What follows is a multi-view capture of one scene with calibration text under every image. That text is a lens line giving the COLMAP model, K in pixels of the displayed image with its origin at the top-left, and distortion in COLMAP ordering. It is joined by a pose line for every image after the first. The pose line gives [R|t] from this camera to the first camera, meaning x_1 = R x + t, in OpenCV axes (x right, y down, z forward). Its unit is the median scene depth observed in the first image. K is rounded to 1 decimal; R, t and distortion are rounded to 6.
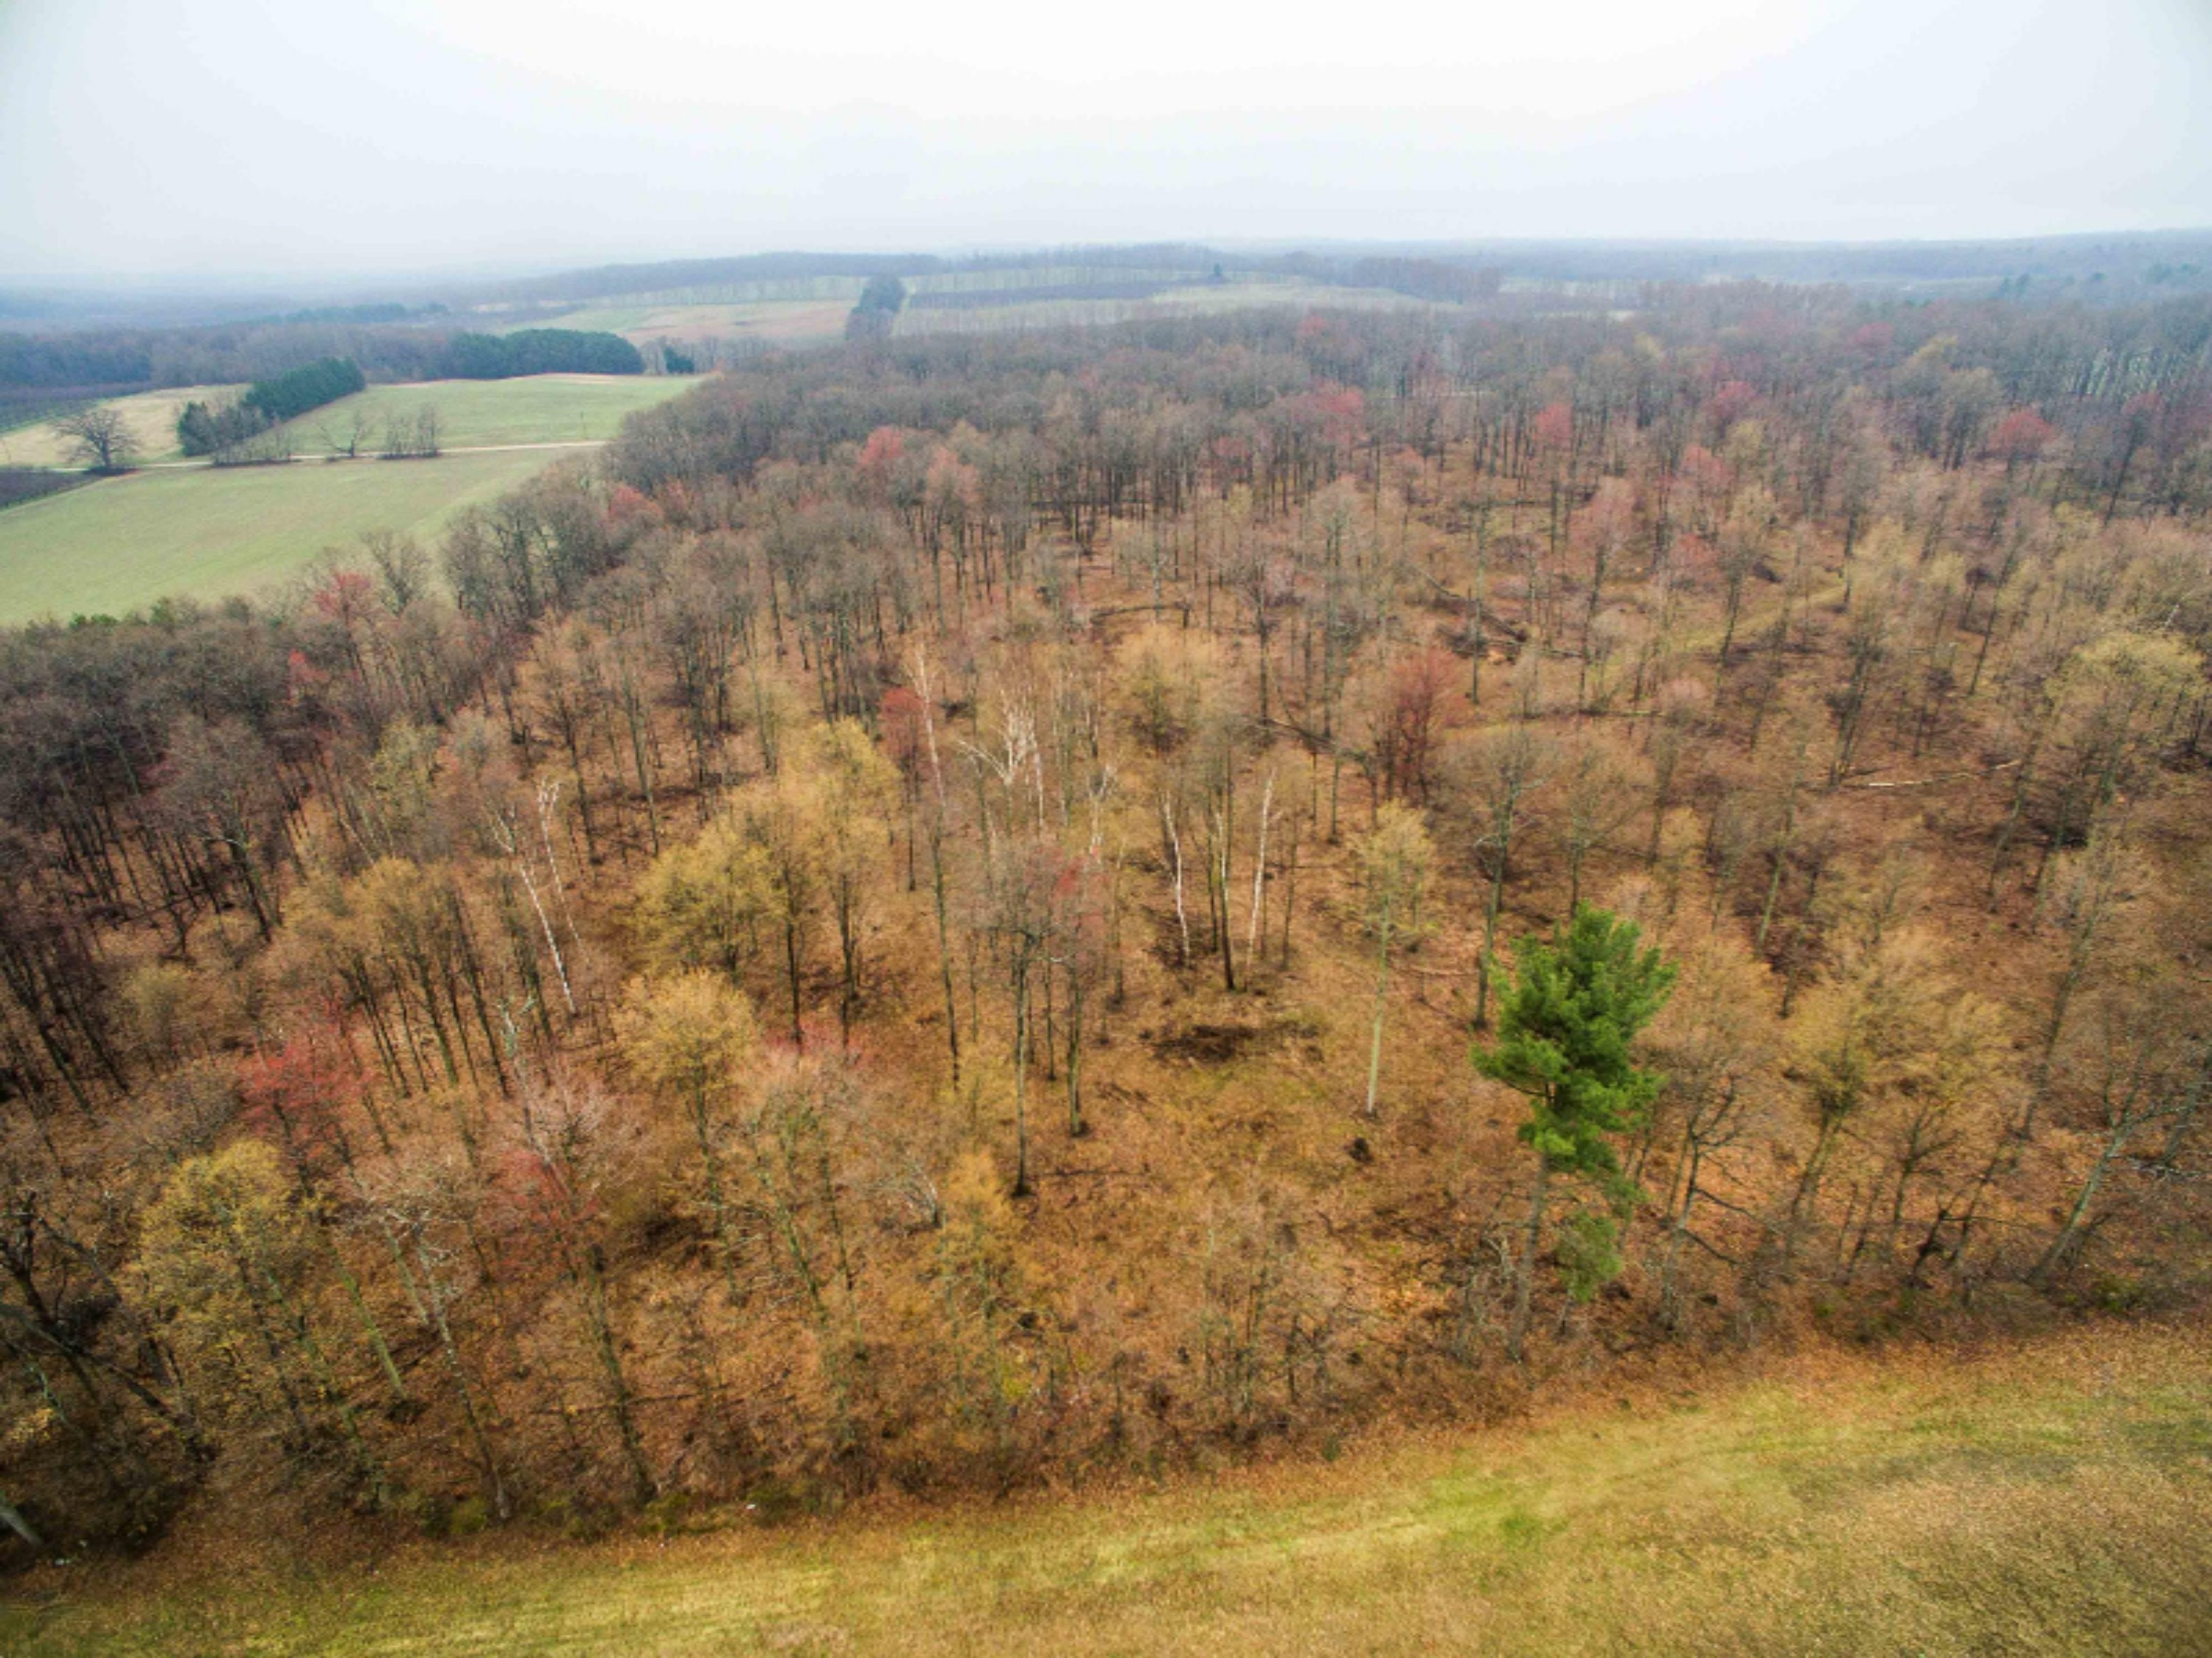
lens RADIAL K [[1283.0, 0, 1108.7], [0, 1283.0, 867.4], [0, 0, 1]] dist [-0.115008, 0.079625]
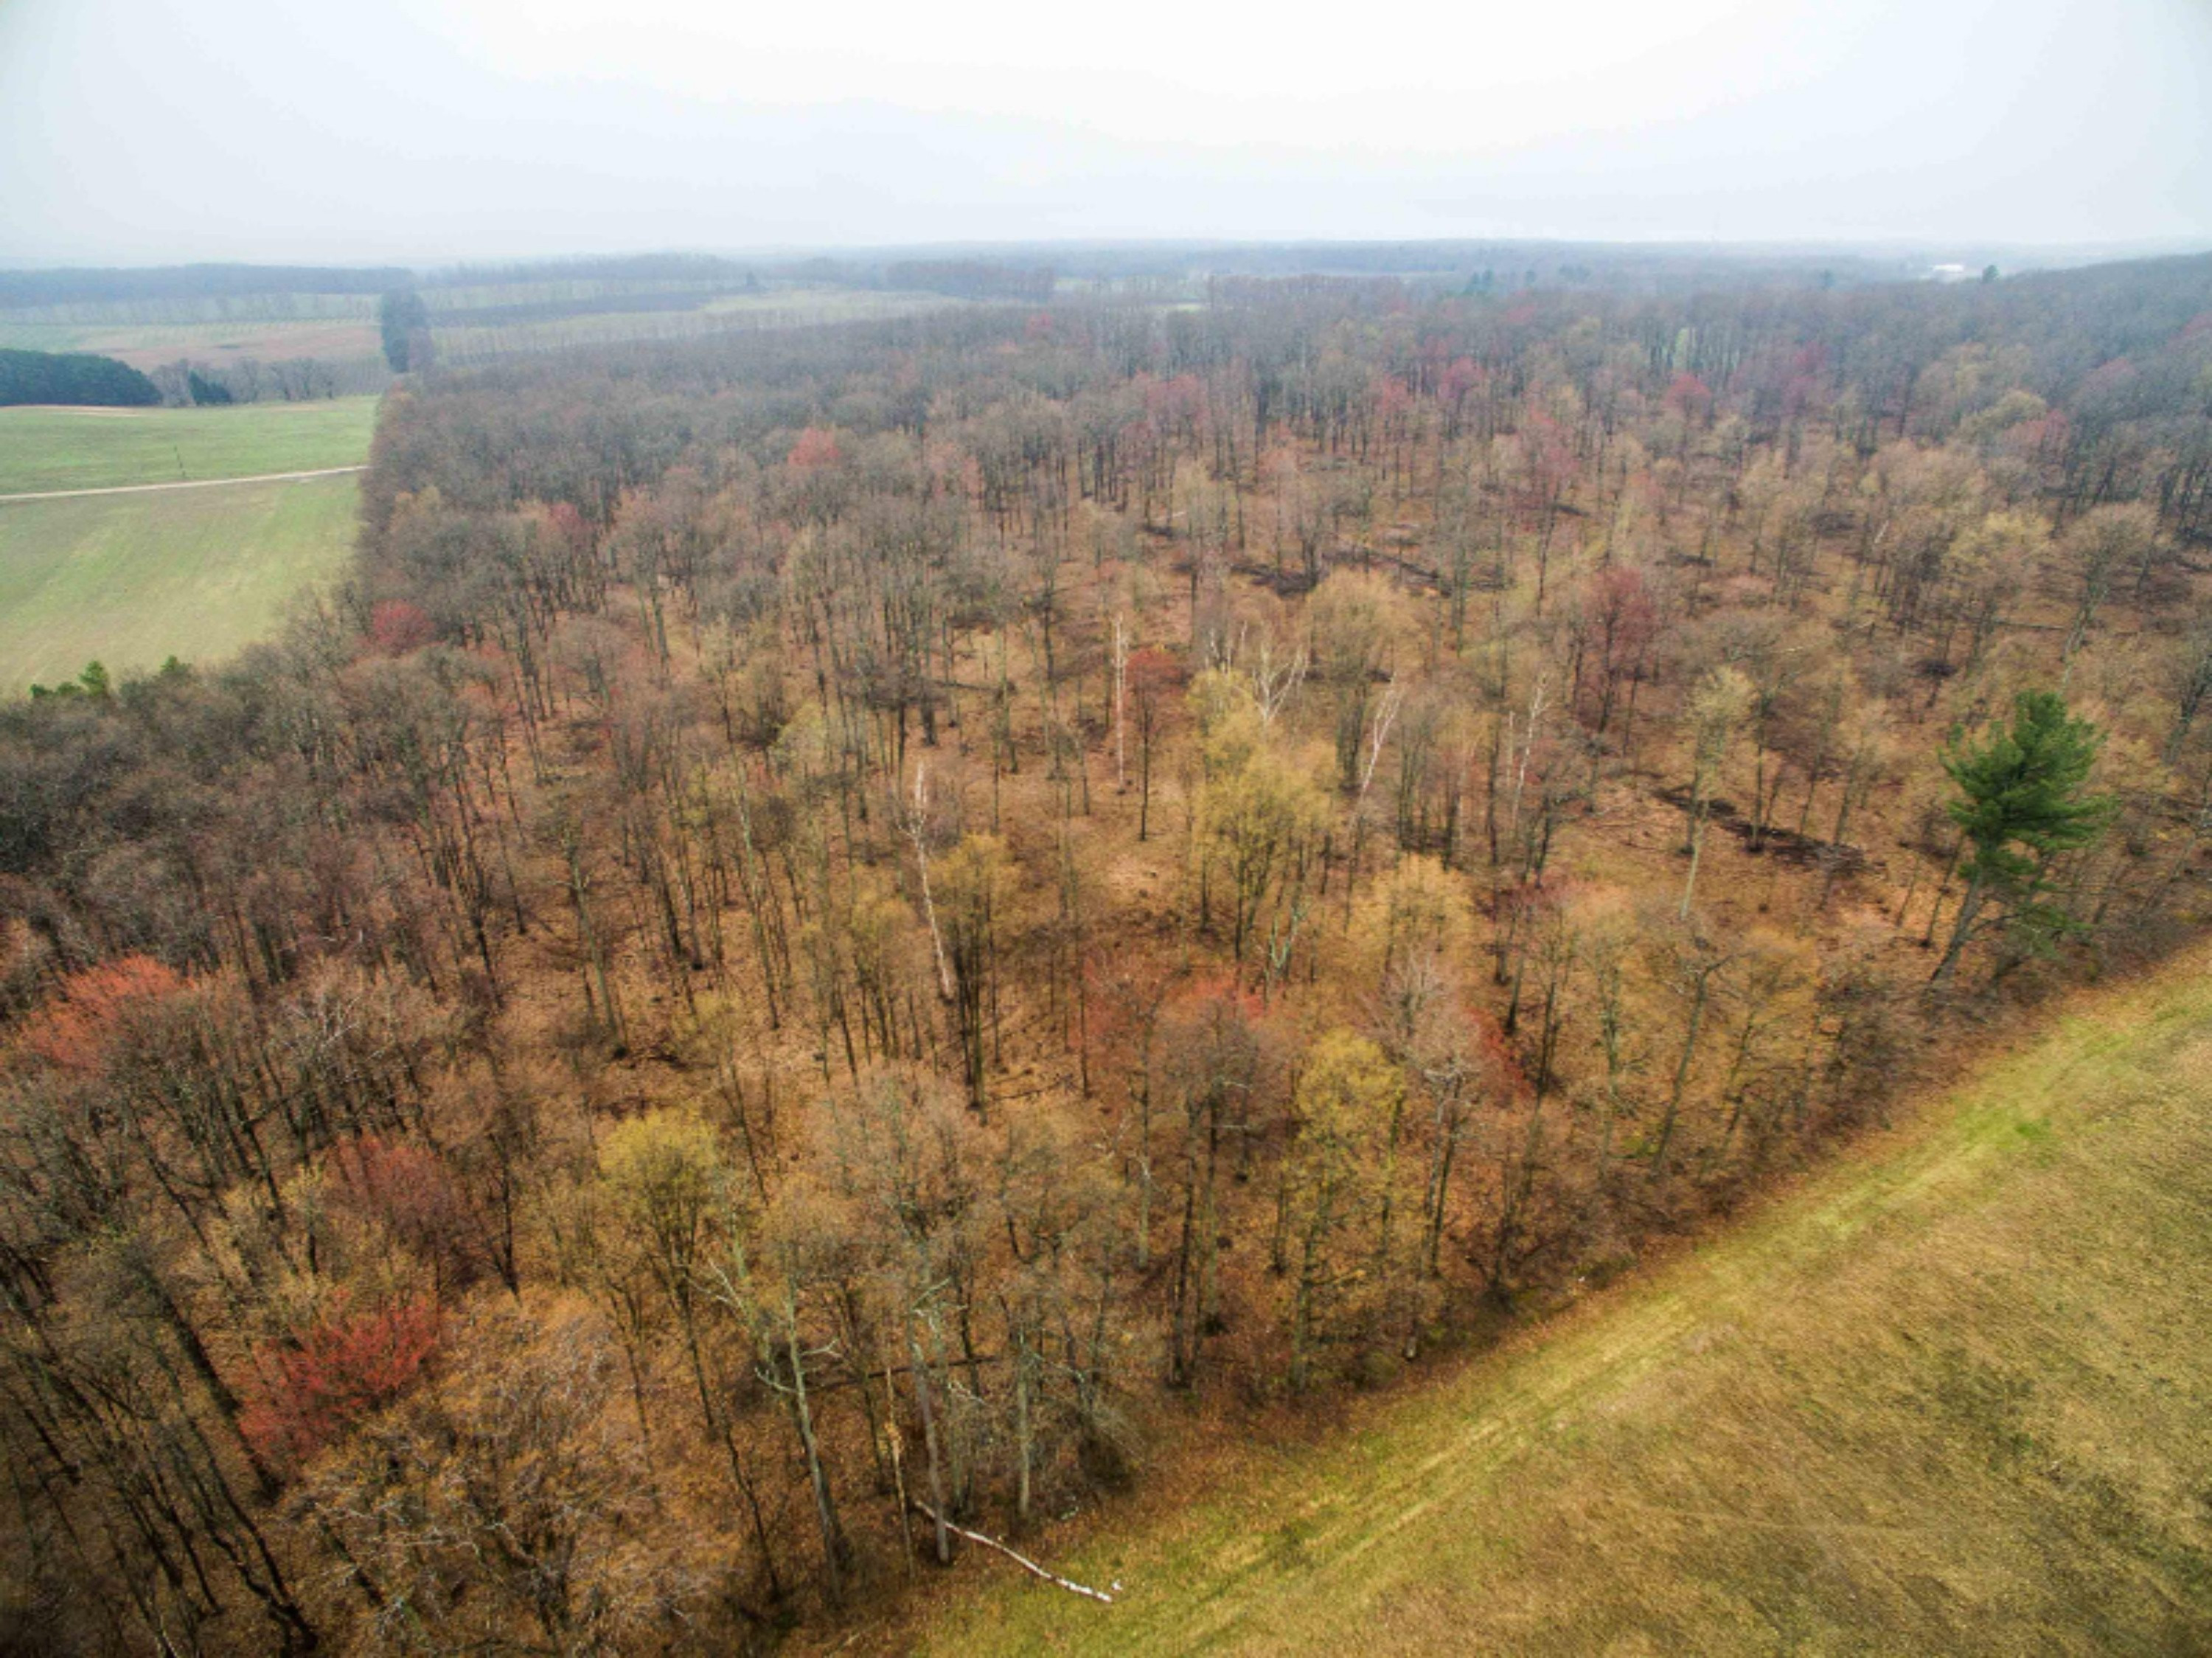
lens RADIAL K [[1283.0, 0, 1108.7], [0, 1283.0, 867.4], [0, 0, 1]] dist [-0.115008, 0.079625]
pose [[0.924967, -0.164058, 0.342814, -0.115247], [0.165621, 0.985874, 0.024931, 0.001945], [-0.342061, 0.033717, 0.939073, 0.001221]]
